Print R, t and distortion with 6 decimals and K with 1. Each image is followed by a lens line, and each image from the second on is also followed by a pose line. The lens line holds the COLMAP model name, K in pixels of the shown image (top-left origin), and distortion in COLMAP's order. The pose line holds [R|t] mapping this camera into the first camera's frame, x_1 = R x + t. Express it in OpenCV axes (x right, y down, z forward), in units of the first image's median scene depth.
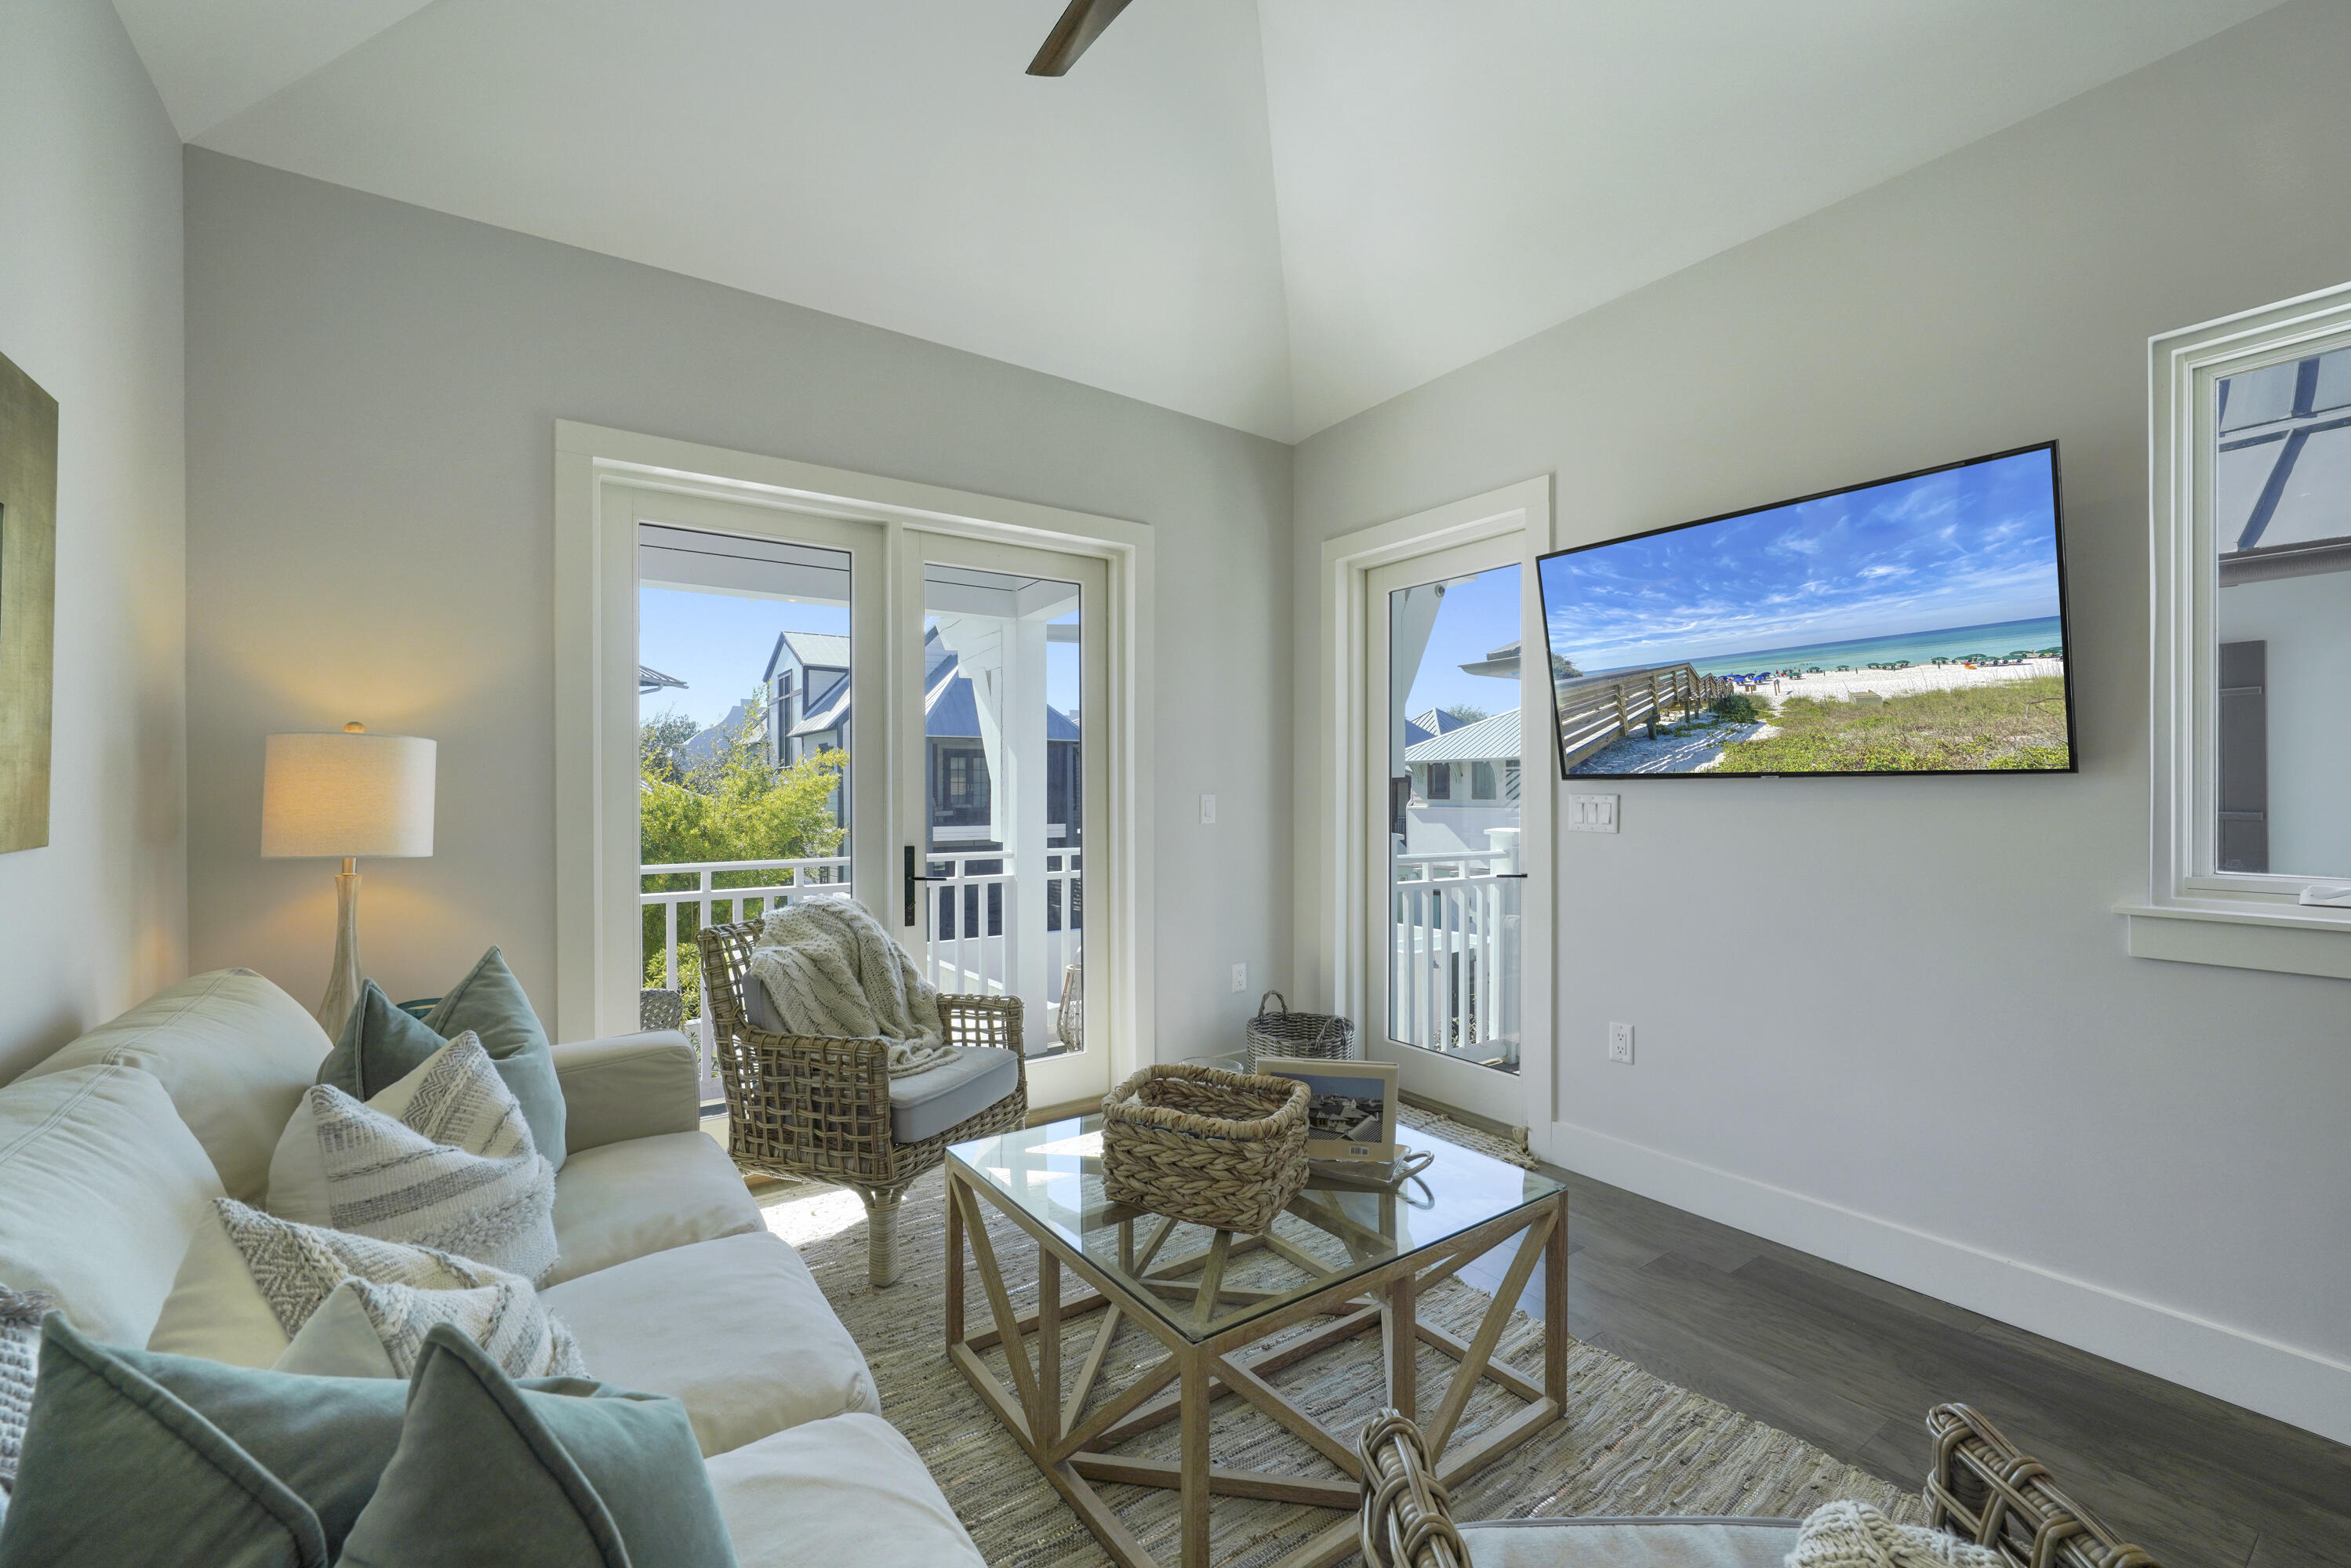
lens RADIAL K [[965.9, 0, 1171.1], [0, 965.9, 792.2], [0, 0, 1]] dist [-0.015532, 0.006721]
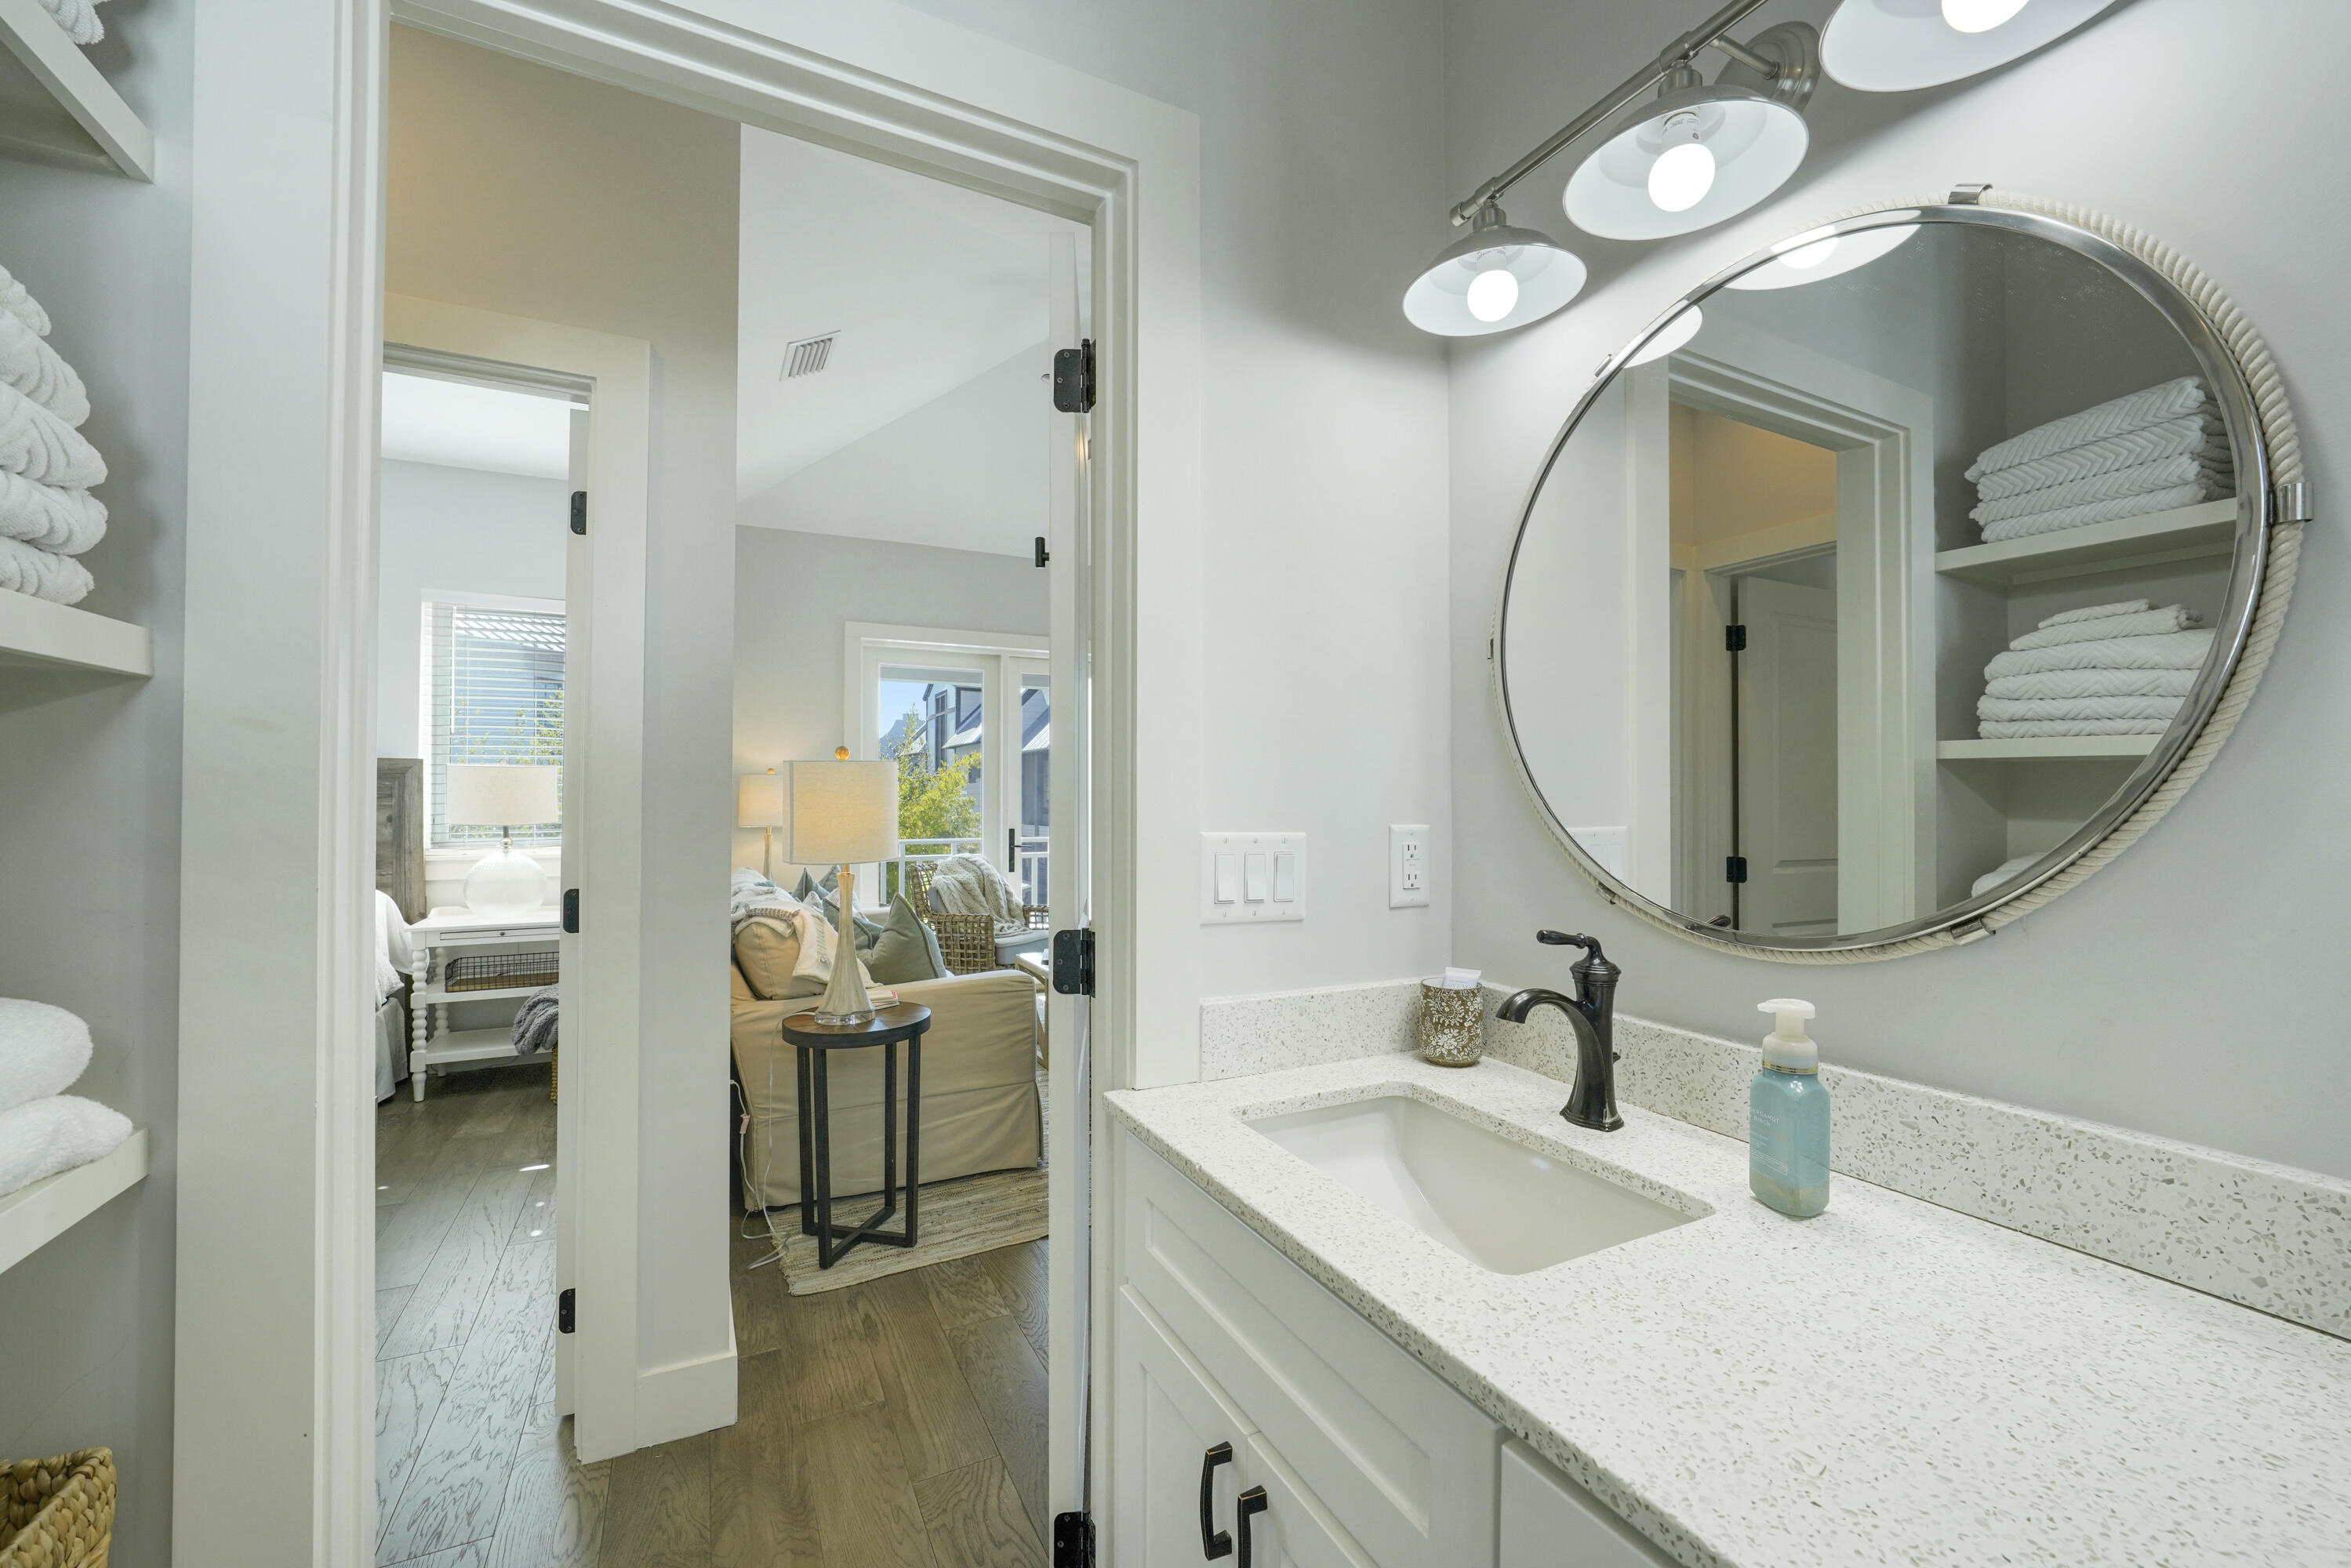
lens RADIAL K [[1004.6, 0, 1175.5], [0, 1004.6, 784.0], [0, 0, 1]] dist [0.000237, 0.000014]
pose [[0.988920, -0.002160, -0.148432, 0.357457], [0.000619, 0.999945, -0.010429, -0.010806], [0.148446, 0.010222, 0.988868, -0.943174]]
